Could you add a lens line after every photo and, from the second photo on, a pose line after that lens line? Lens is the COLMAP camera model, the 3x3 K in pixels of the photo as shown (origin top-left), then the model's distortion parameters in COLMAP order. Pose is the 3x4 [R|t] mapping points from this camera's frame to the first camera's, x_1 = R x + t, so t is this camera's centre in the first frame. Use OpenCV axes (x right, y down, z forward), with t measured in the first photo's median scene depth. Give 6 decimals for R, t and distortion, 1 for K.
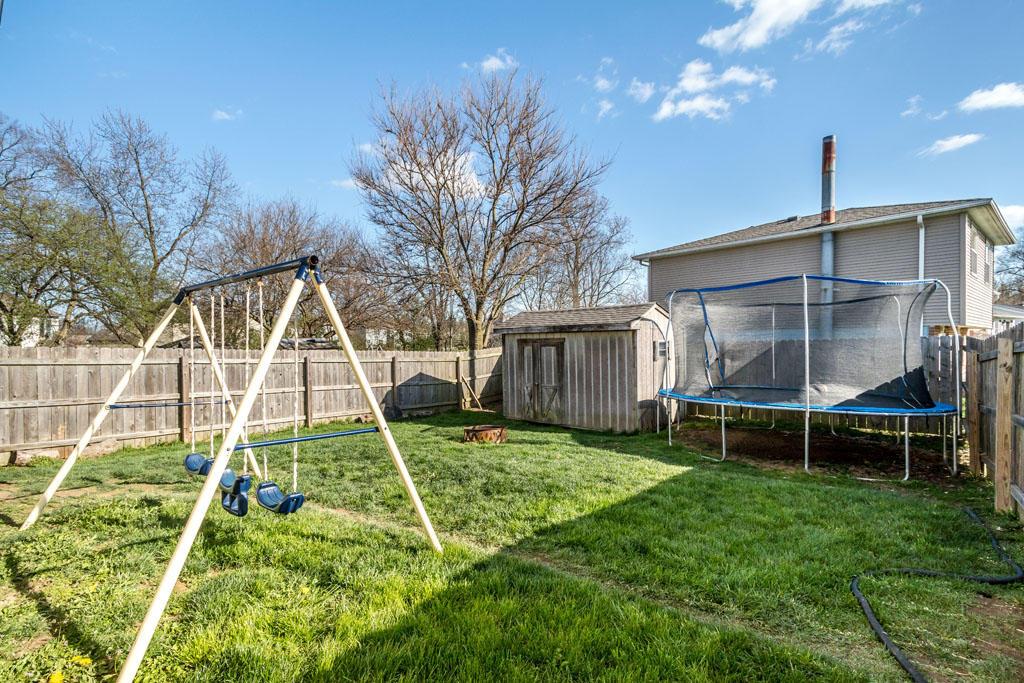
lens RADIAL K [[468.2, 0, 510.2], [0, 468.2, 339.9], [0, 0, 1]] dist [0.009595, 0.000302]
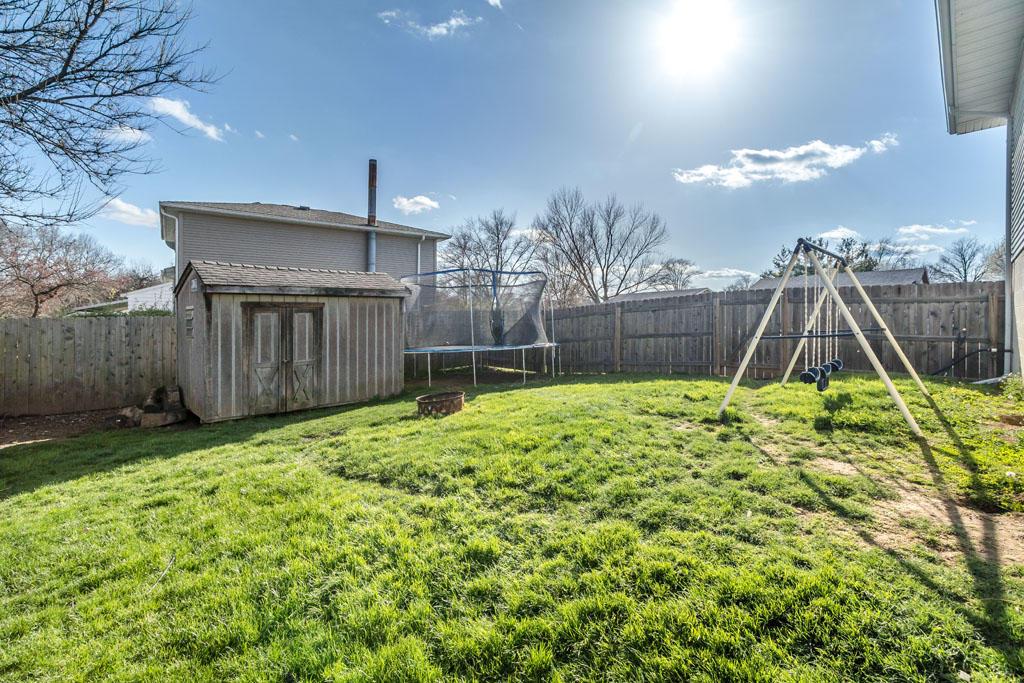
lens RADIAL K [[468.2, 0, 511.2], [0, 468.2, 333.8], [0, 0, 1]] dist [0.009595, 0.000302]
pose [[0.064750, -0.020543, 0.997690, -0.721574], [0.008092, 0.999766, 0.020060, 0.038323], [-0.997869, 0.006774, 0.064901, 0.614580]]
